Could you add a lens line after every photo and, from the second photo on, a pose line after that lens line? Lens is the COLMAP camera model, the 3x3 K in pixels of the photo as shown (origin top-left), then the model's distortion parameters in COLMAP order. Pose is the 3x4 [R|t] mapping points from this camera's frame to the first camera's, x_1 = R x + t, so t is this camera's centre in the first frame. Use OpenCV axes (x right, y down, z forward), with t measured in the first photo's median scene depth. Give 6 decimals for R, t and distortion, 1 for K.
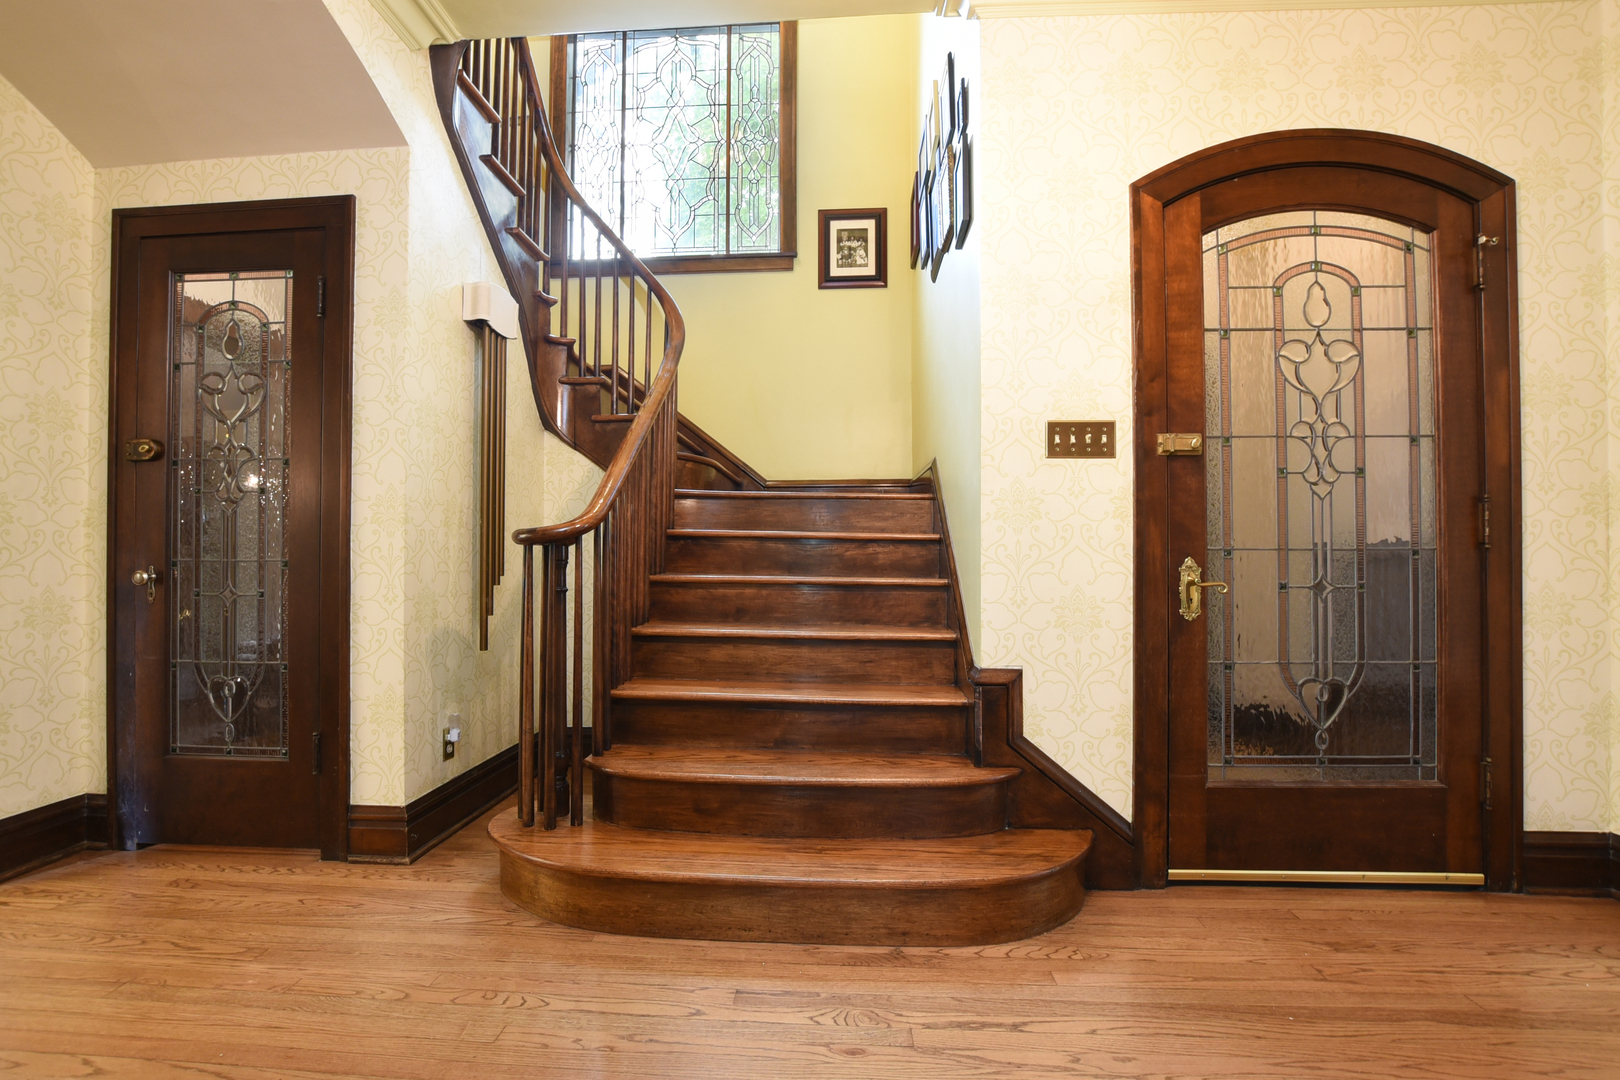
lens RADIAL K [[712.3, 0, 794.6], [0, 712.3, 545.9], [0, 0, 1]] dist [-0.032502, 0.005017]
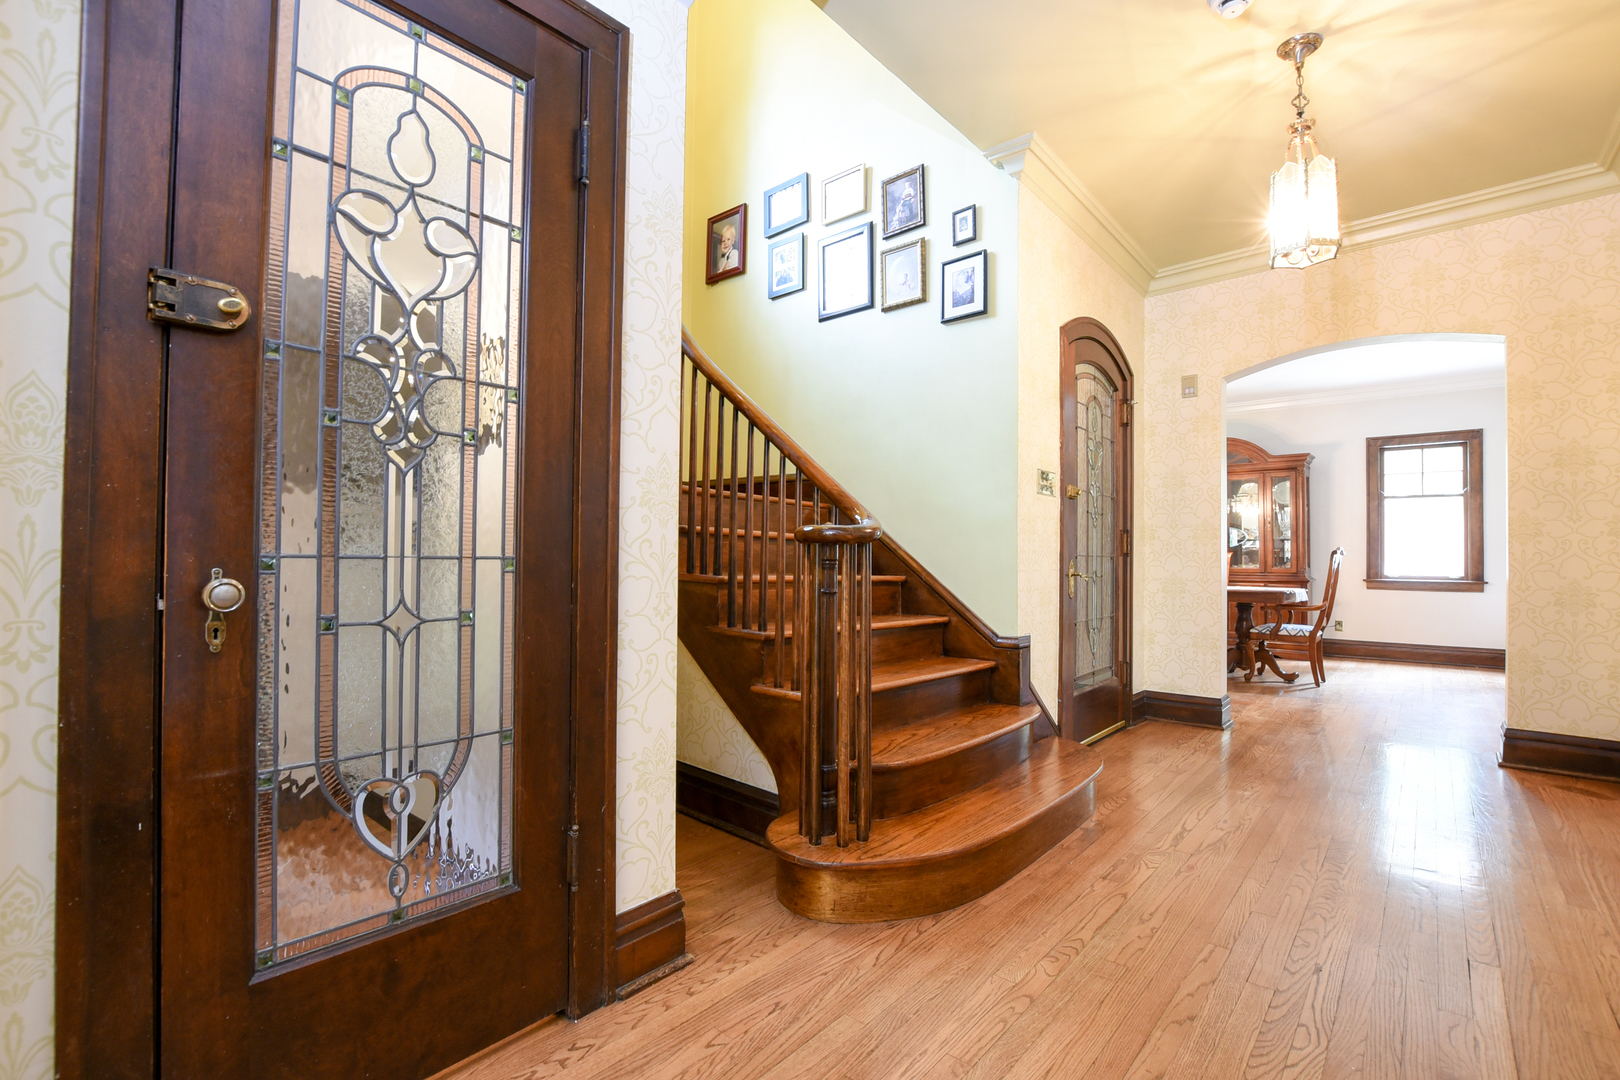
lens RADIAL K [[712.3, 0, 804.4], [0, 712.3, 547.4], [0, 0, 1]] dist [-0.032502, 0.005017]
pose [[0.617644, 0.018070, 0.786250, -1.111801], [-0.020334, 0.999769, -0.007004, 0.011549], [-0.786195, -0.011662, 0.617869, 0.454475]]
